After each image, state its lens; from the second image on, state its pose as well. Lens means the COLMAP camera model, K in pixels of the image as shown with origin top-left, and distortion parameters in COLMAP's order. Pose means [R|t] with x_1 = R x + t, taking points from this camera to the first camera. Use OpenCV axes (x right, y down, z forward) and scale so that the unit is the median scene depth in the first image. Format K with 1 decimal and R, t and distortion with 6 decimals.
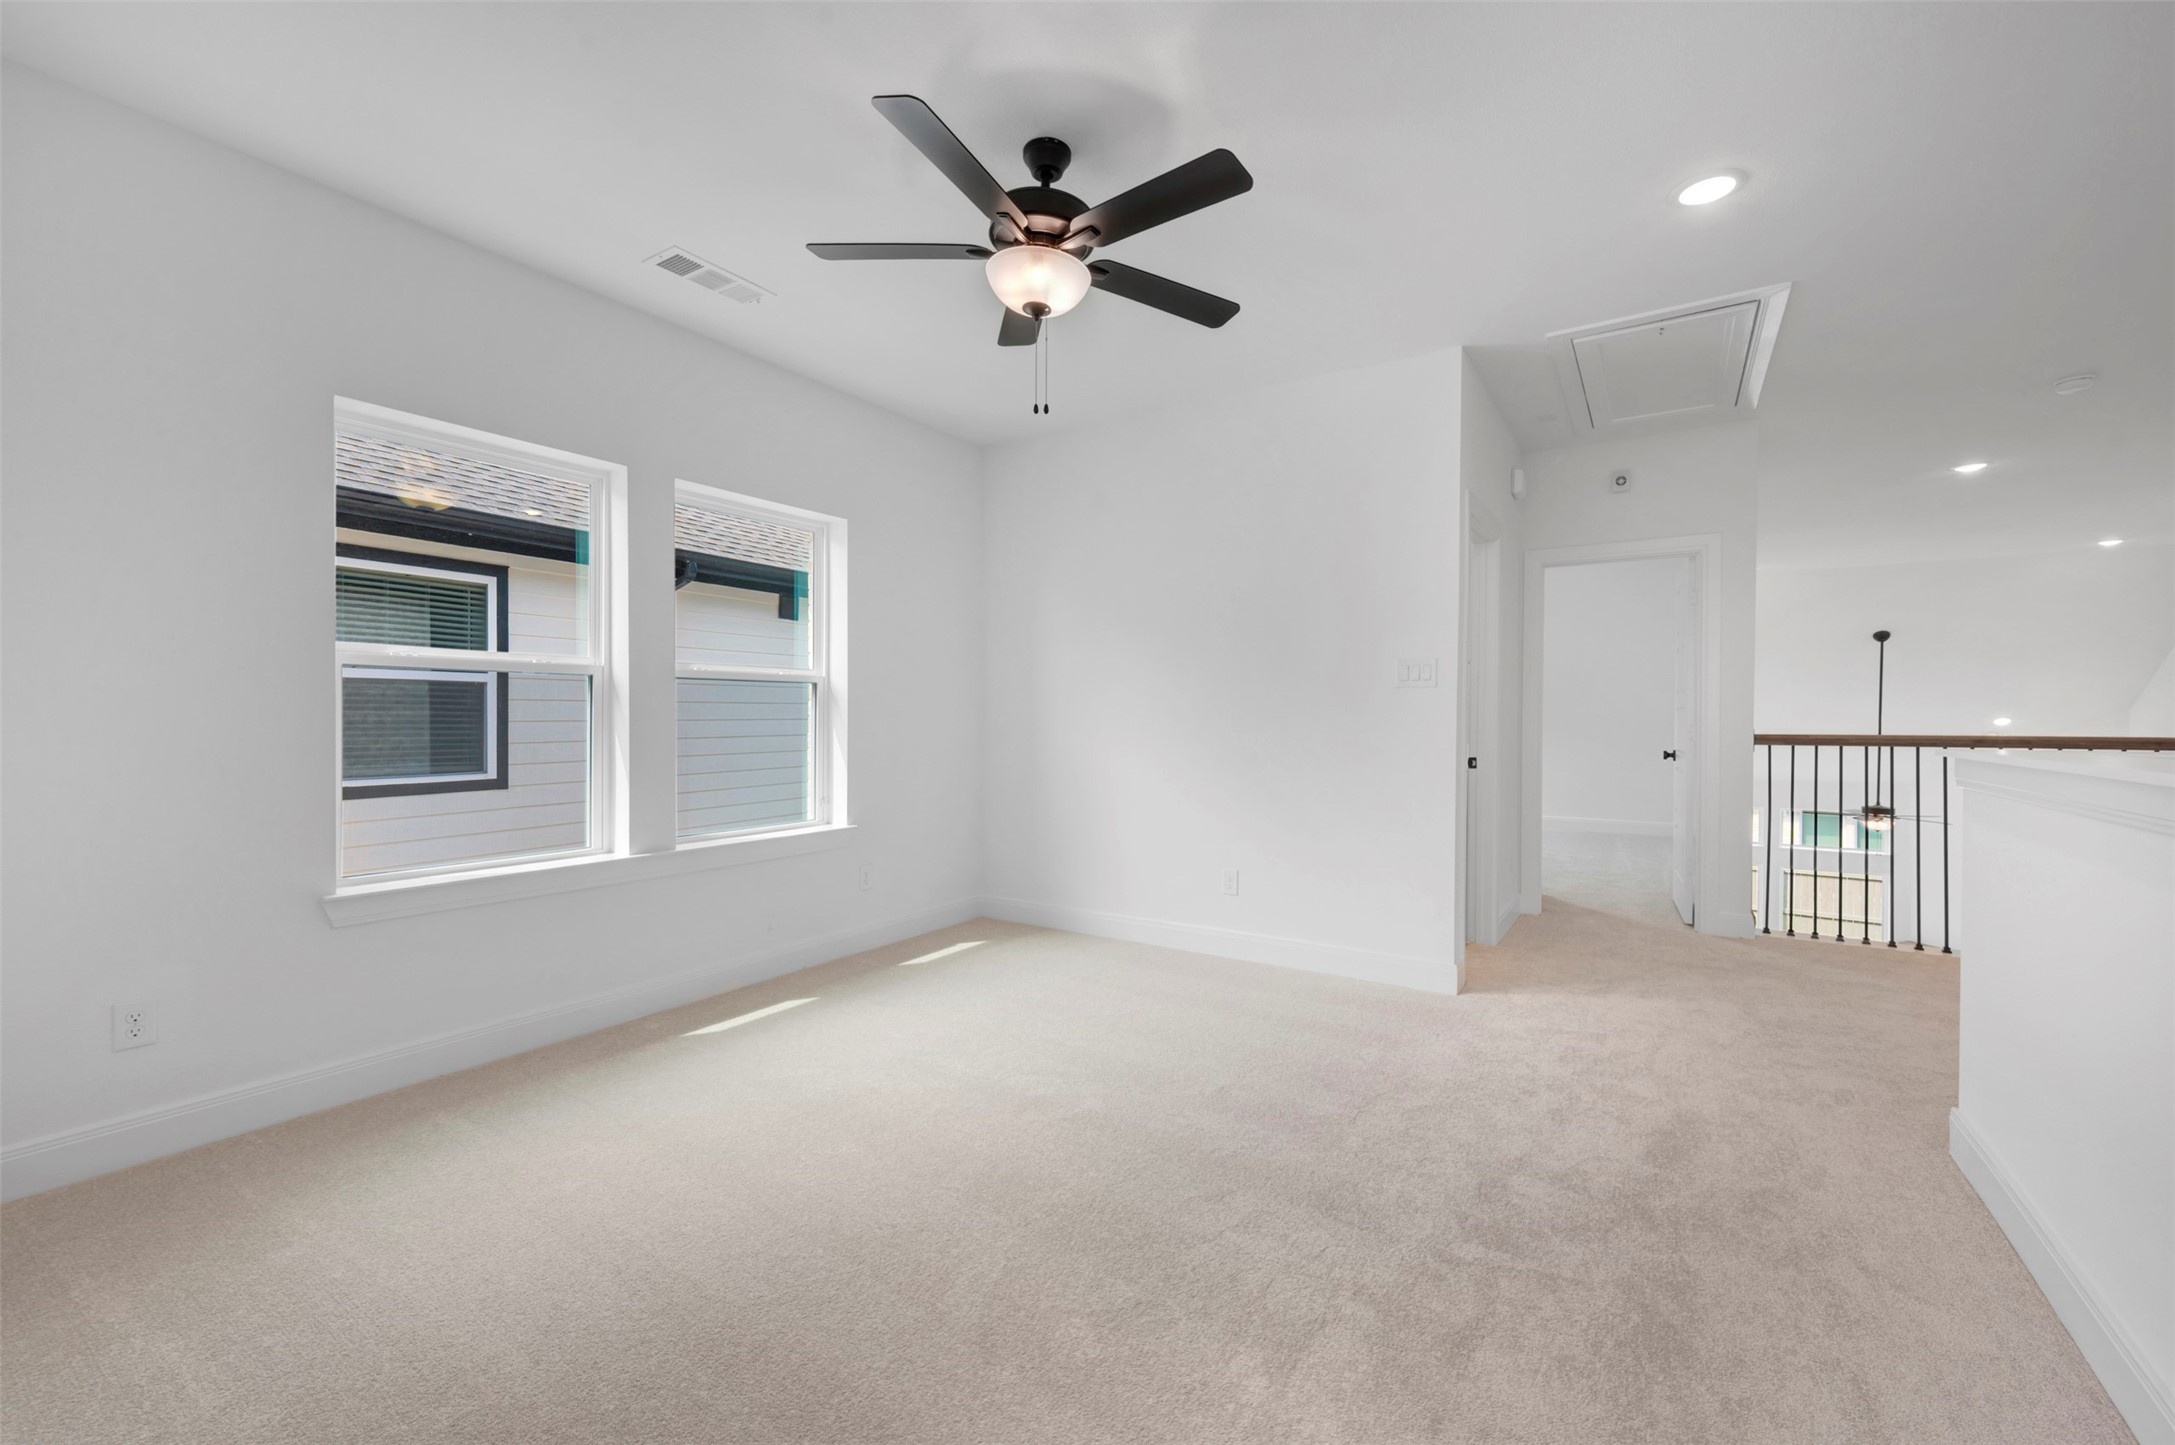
lens RADIAL K [[867.7, 0, 1087.5], [0, 867.7, 722.5], [0, 0, 1]] dist [-0.000829, -0.000199]
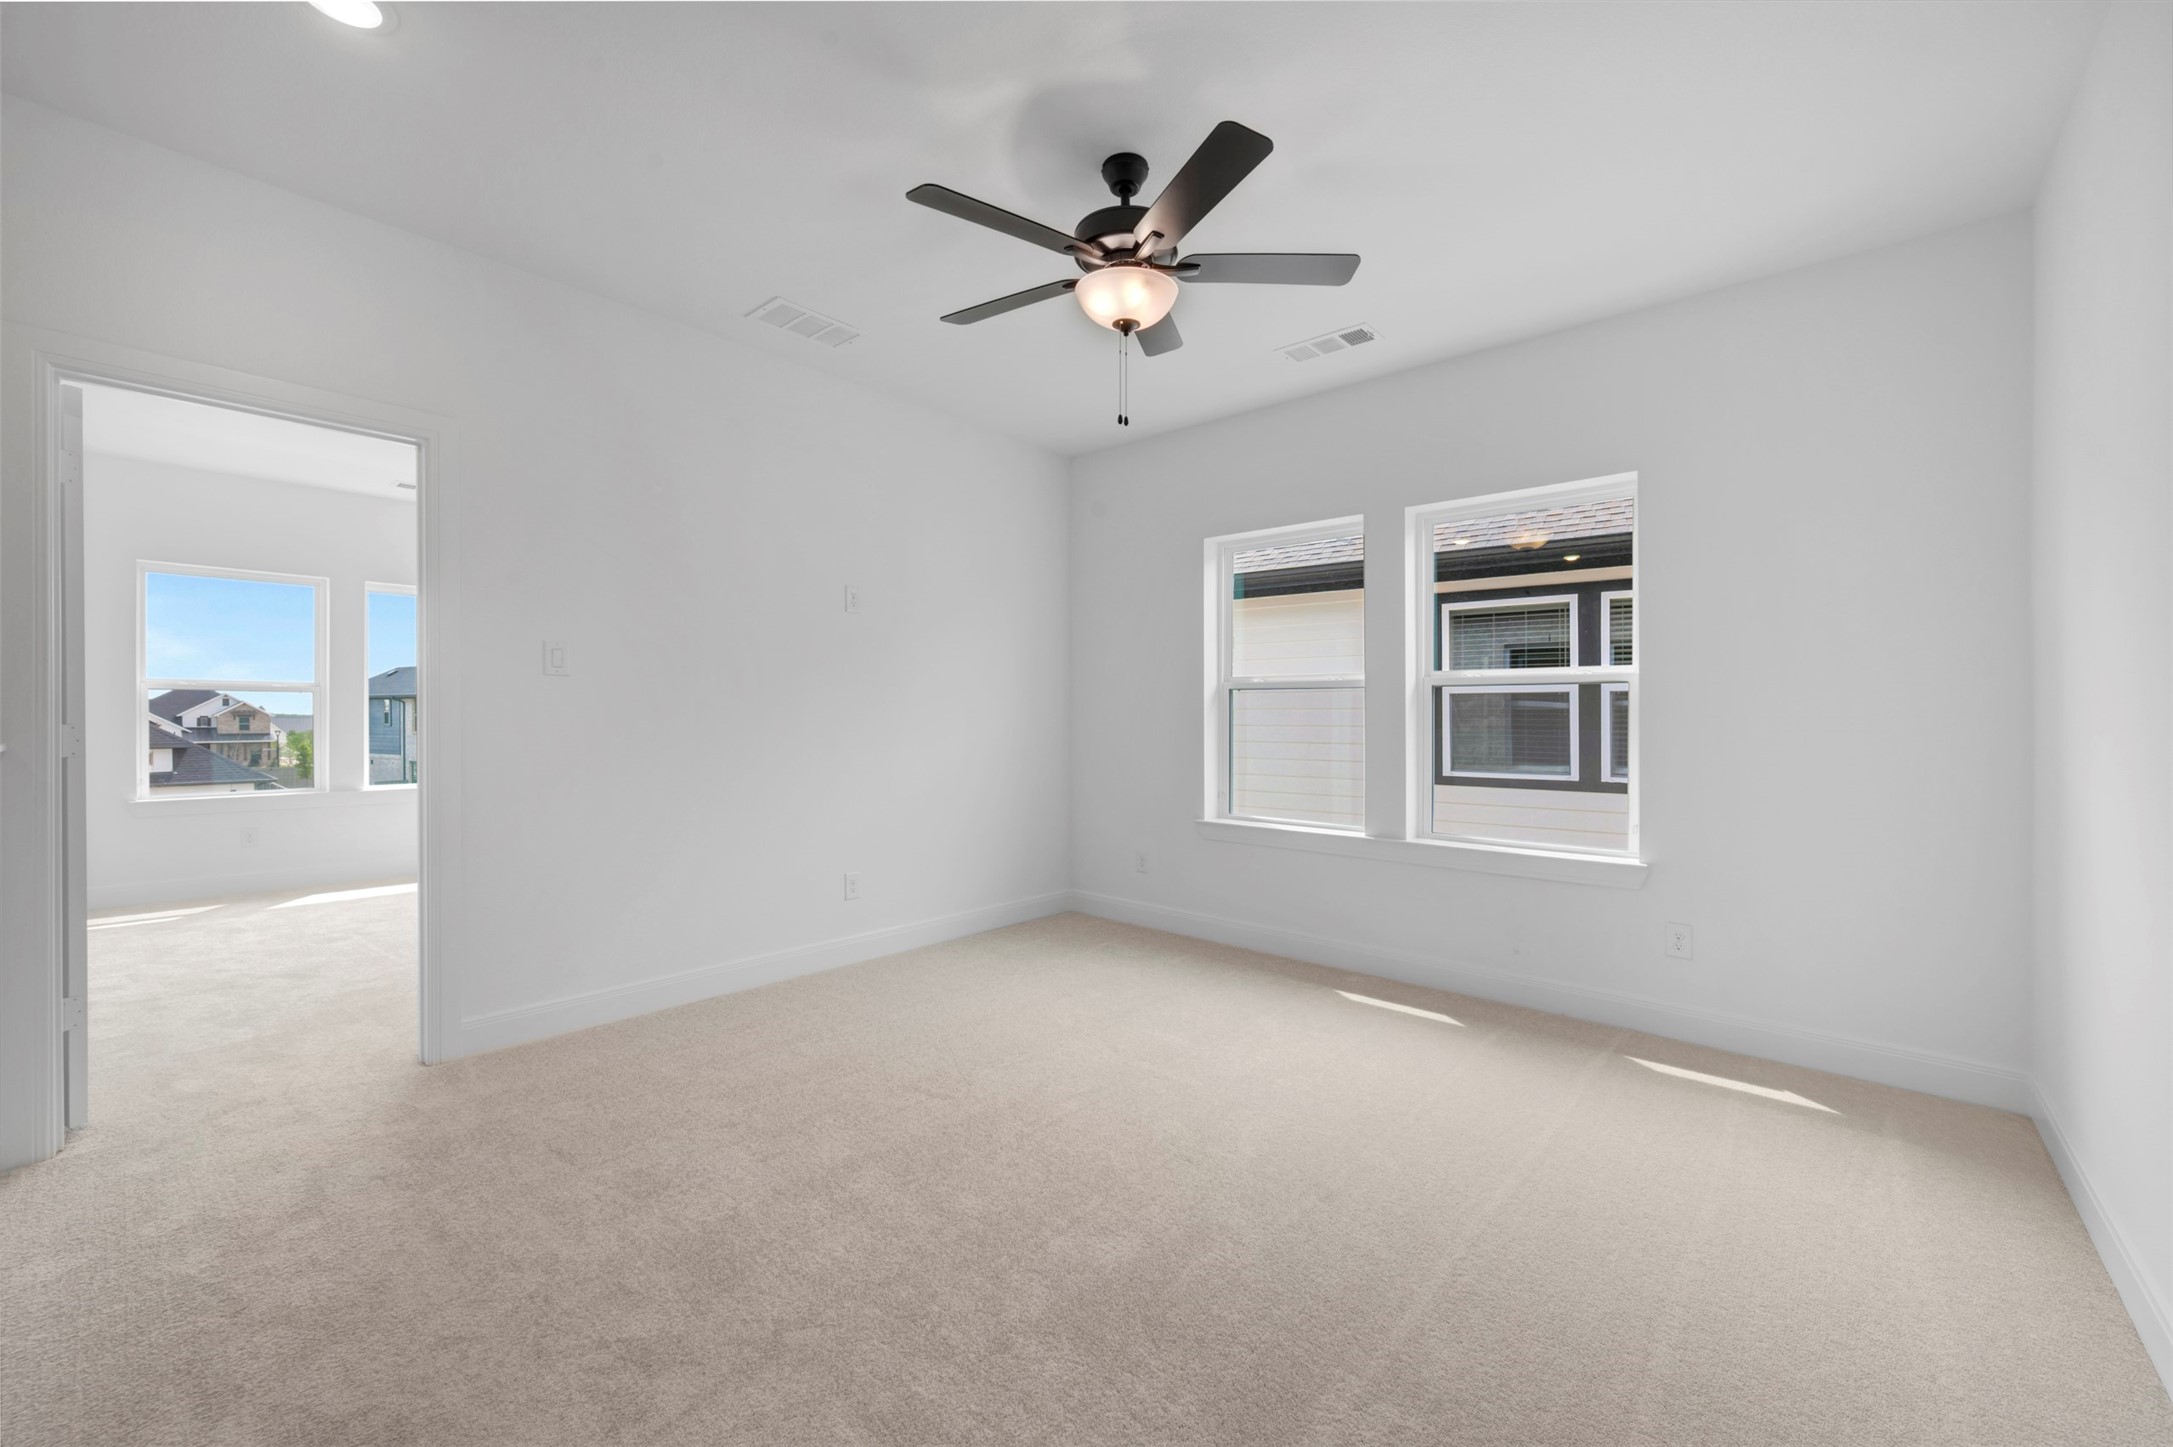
lens RADIAL K [[866.9, 0, 1086.5], [0, 866.9, 723.5], [0, 0, 1]] dist [-0.000829, -0.000199]
pose [[-0.132988, 0.001006, -0.991117, 0.526441], [-0.023879, 0.999706, 0.004218, 0.003424], [0.990830, 0.024228, -0.132925, 0.587082]]
